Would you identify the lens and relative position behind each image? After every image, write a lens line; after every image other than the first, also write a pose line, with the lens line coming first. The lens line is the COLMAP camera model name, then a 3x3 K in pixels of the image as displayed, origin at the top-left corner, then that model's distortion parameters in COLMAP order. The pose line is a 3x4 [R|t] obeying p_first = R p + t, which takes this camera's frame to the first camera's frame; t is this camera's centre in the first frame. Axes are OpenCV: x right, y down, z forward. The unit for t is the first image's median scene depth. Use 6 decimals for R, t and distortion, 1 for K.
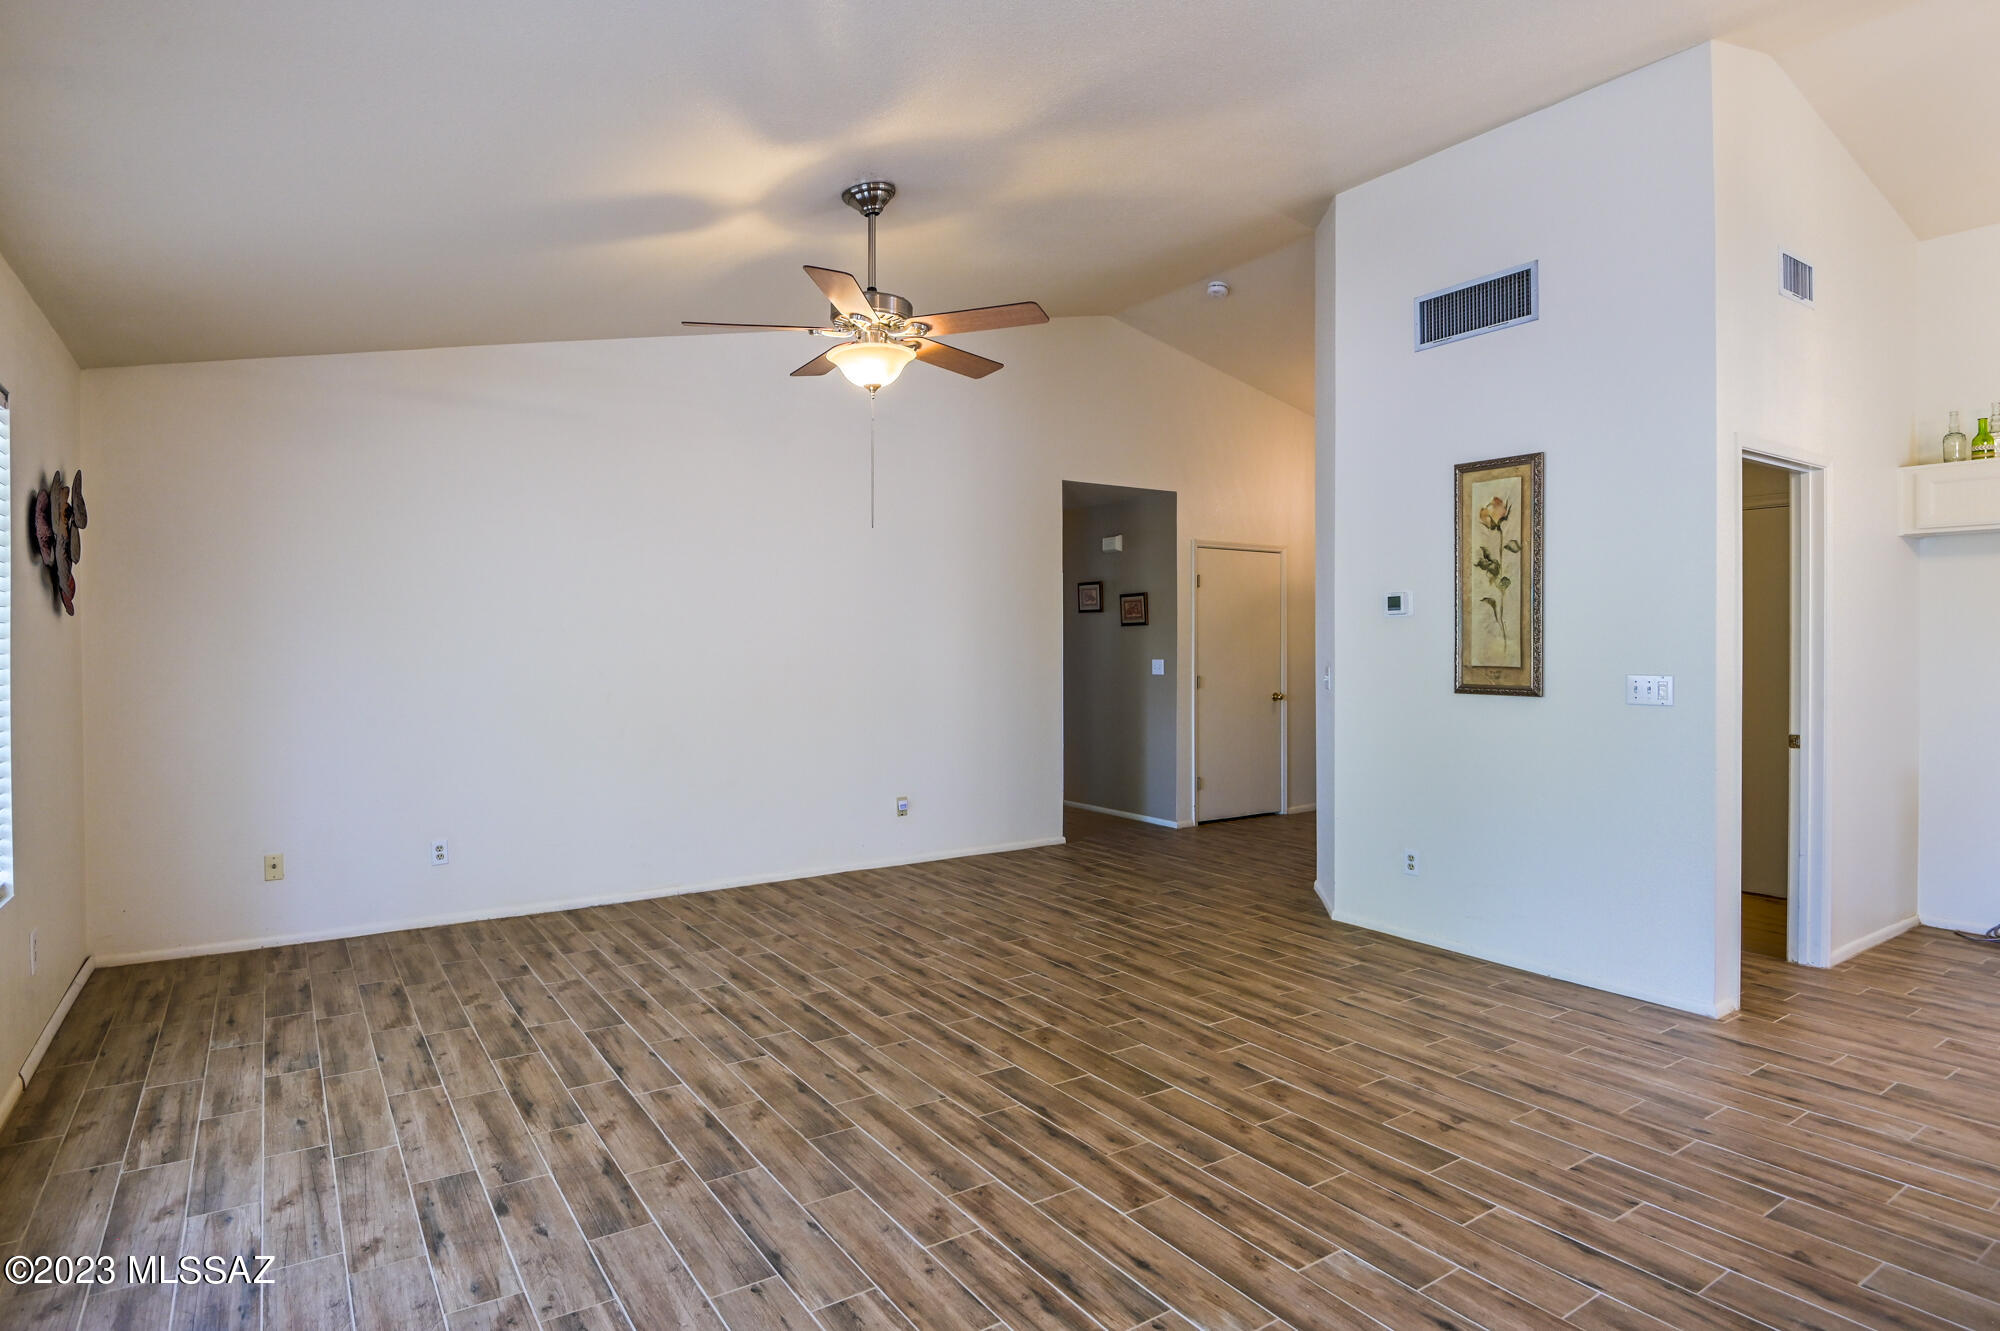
lens RADIAL K [[1002.0, 0, 1012.2], [0, 1002.0, 663.4], [0, 0, 1]] dist [0.026515, -0.000185]
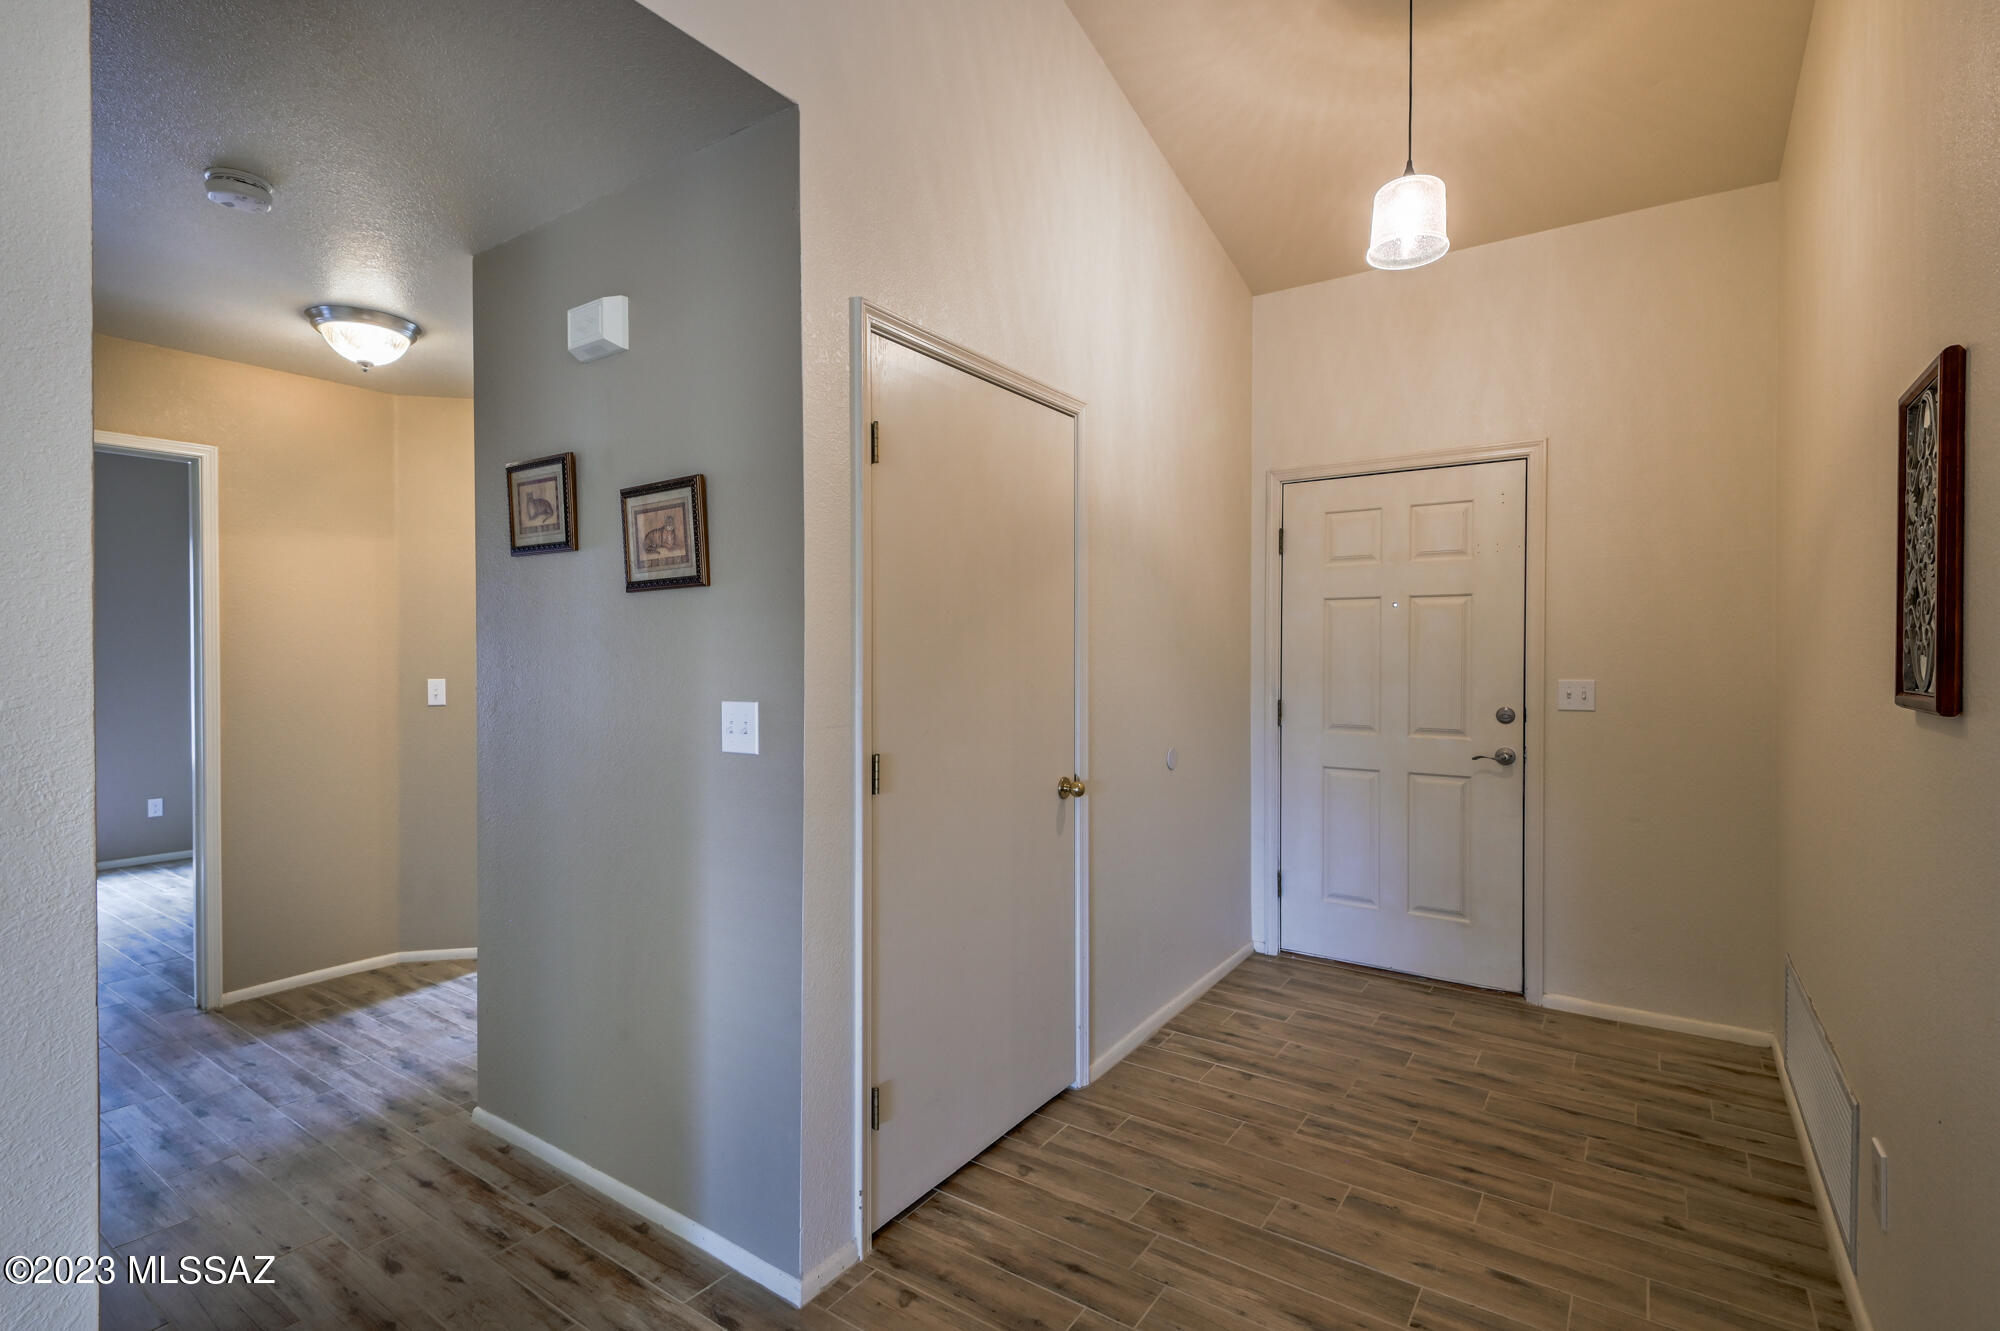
lens RADIAL K [[925.6, 0, 990.6], [0, 925.6, 663.5], [0, 0, 1]] dist [0.000522, -0.009775]
pose [[0.946874, 0.002777, 0.321594, 0.124065], [0.001221, 0.999924, -0.012232, -0.011337], [-0.321604, 0.011975, 0.946799, 0.695411]]
